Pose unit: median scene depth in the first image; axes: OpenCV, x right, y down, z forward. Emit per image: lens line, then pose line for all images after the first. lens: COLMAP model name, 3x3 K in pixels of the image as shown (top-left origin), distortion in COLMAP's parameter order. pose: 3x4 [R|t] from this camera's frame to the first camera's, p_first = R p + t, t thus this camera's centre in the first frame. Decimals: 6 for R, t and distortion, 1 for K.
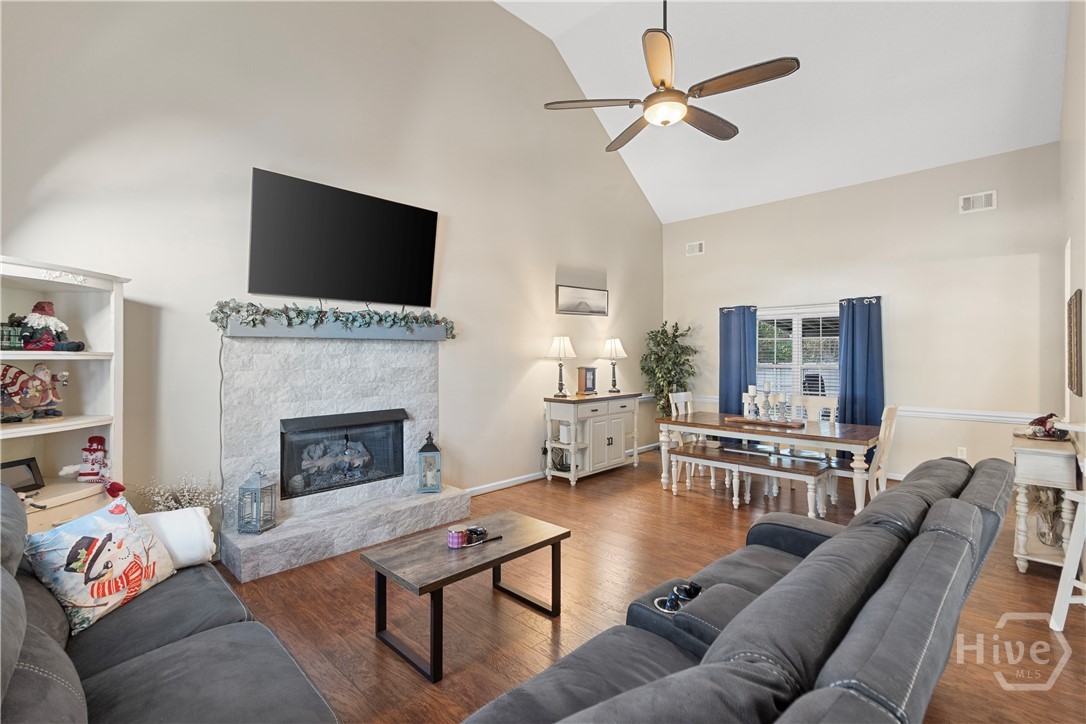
lens RADIAL K [[504.5, 0, 543.0], [0, 504.5, 362.0], [0, 0, 1]] dist [0.000839, 0.000633]
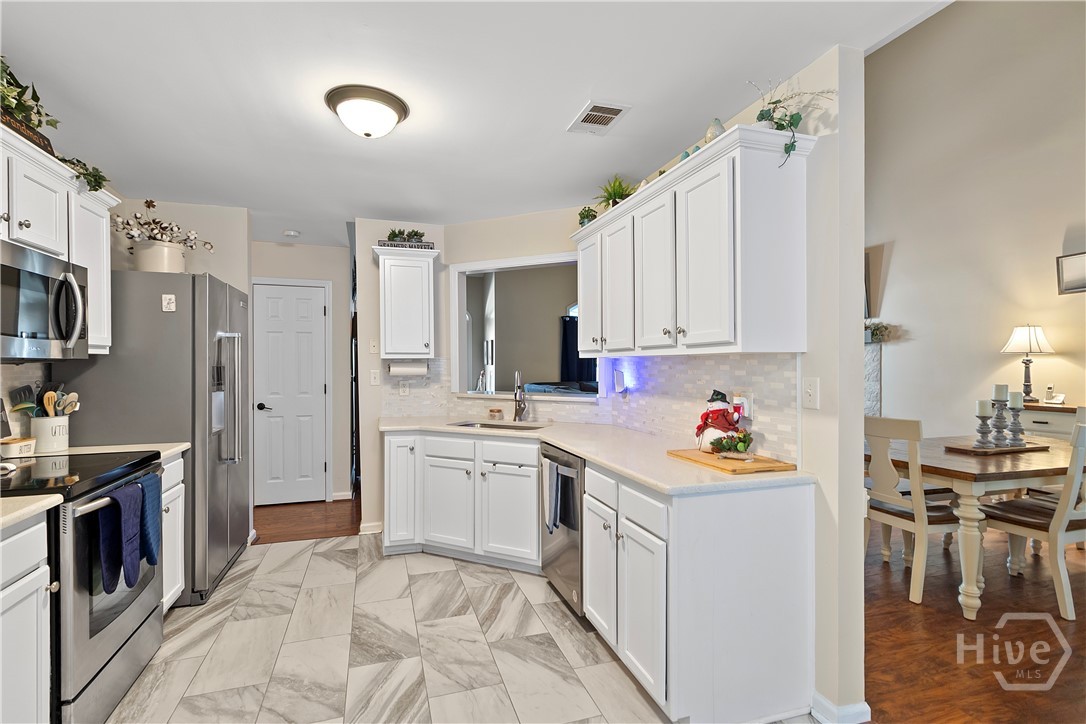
lens RADIAL K [[504.5, 0, 543.0], [0, 504.5, 362.0], [0, 0, 1]] dist [0.000839, 0.000633]
pose [[-0.469518, -0.000133, -0.882923, 1.512905], [-0.008278, 0.999957, 0.004251, 0.012712], [0.882884, 0.009305, -0.469498, 0.957662]]
